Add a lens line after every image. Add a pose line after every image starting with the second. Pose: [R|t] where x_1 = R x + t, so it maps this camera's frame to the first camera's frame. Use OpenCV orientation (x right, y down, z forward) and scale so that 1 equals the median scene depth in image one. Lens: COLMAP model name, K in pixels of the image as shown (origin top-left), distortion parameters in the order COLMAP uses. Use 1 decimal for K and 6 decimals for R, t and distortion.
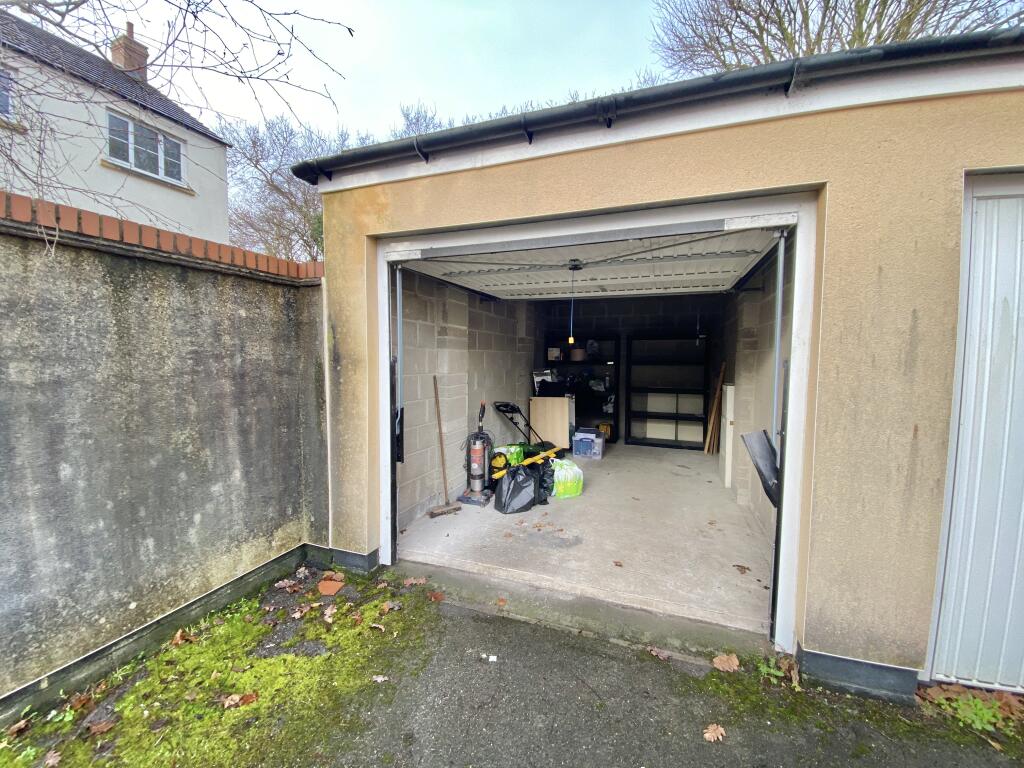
lens RADIAL K [[416.0, 0, 503.0], [0, 416.0, 385.5], [0, 0, 1]] dist [0.001290, -0.013267]
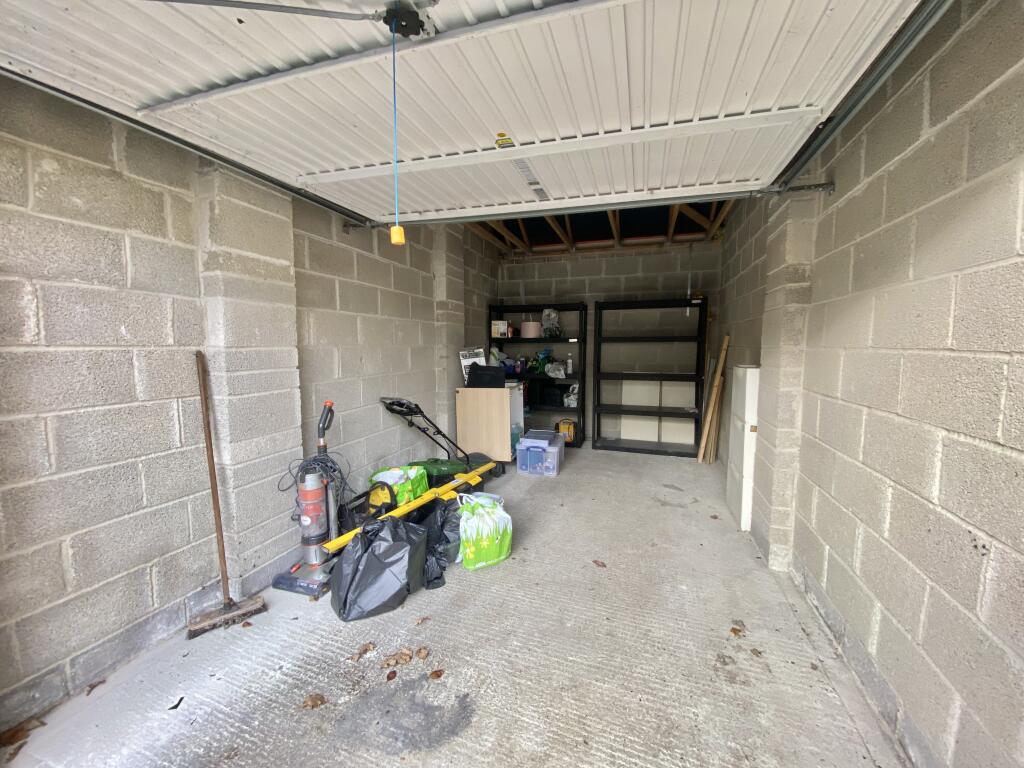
lens RADIAL K [[412.4, 0, 511.7], [0, 412.4, 391.6], [0, 0, 1]] dist [0.000132, -0.013592]
pose [[0.997634, -0.011999, 0.067701, 0.136547], [0.008911, 0.998914, 0.045723, 0.003673], [-0.068176, -0.045011, 0.996657, 0.378544]]
